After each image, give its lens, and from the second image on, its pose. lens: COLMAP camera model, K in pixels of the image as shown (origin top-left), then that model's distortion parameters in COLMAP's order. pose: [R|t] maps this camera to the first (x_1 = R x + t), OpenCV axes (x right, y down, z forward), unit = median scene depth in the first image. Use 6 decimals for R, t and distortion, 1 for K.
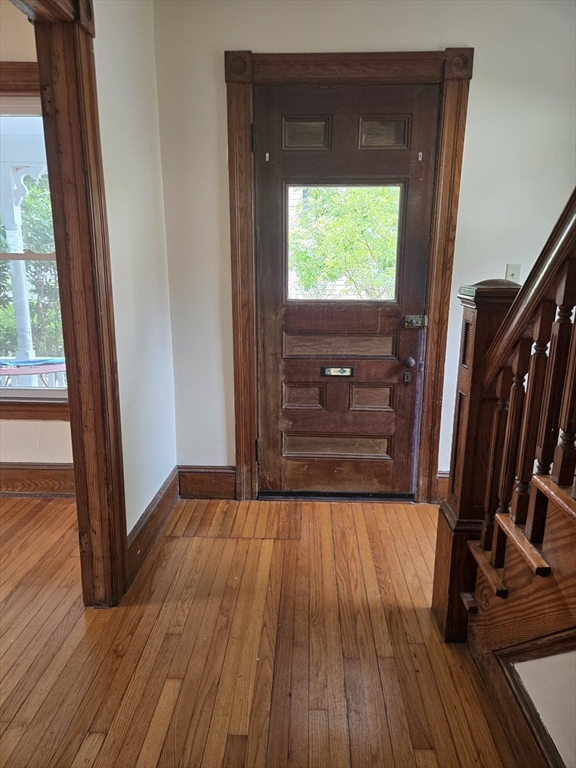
lens RADIAL K [[515.6, 0, 288.2], [0, 515.6, 385.0], [0, 0, 1]] dist [0.073226, -0.060105]
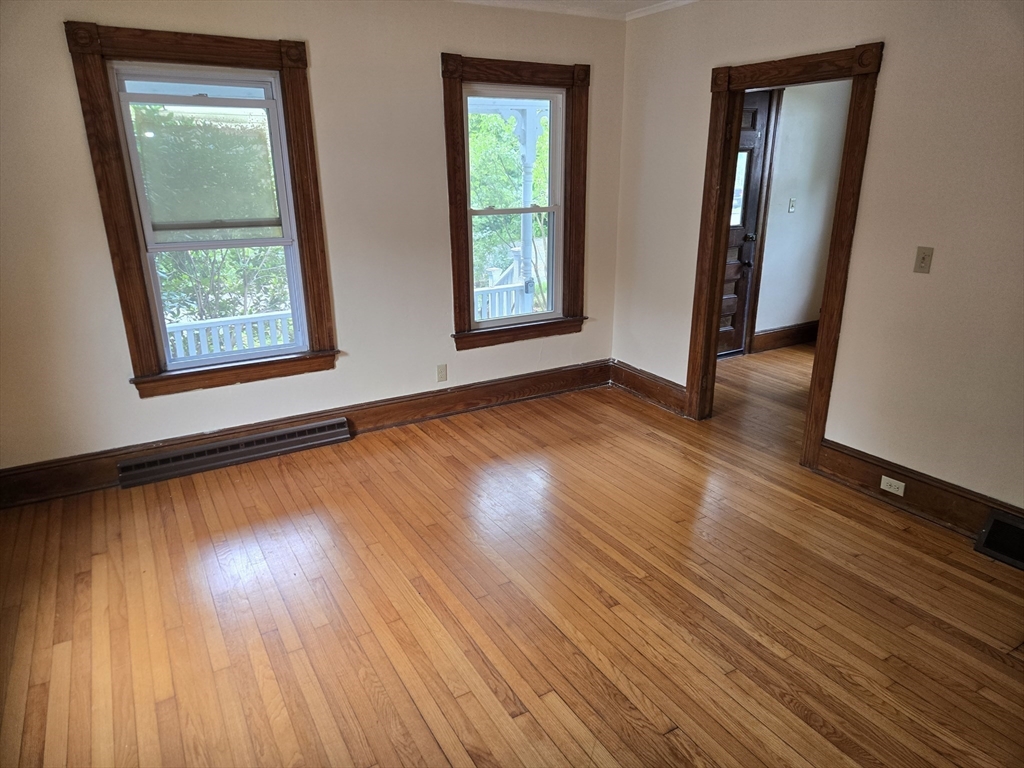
lens RADIAL K [[687.5, 0, 508.2], [0, 687.5, 390.8], [0, 0, 1]] dist [0.073226, -0.060105]
pose [[0.844496, -0.184623, 0.502733, -1.455707], [0.131391, 0.981437, 0.139708, -0.051974], [-0.519194, -0.051928, 0.853077, -0.423299]]
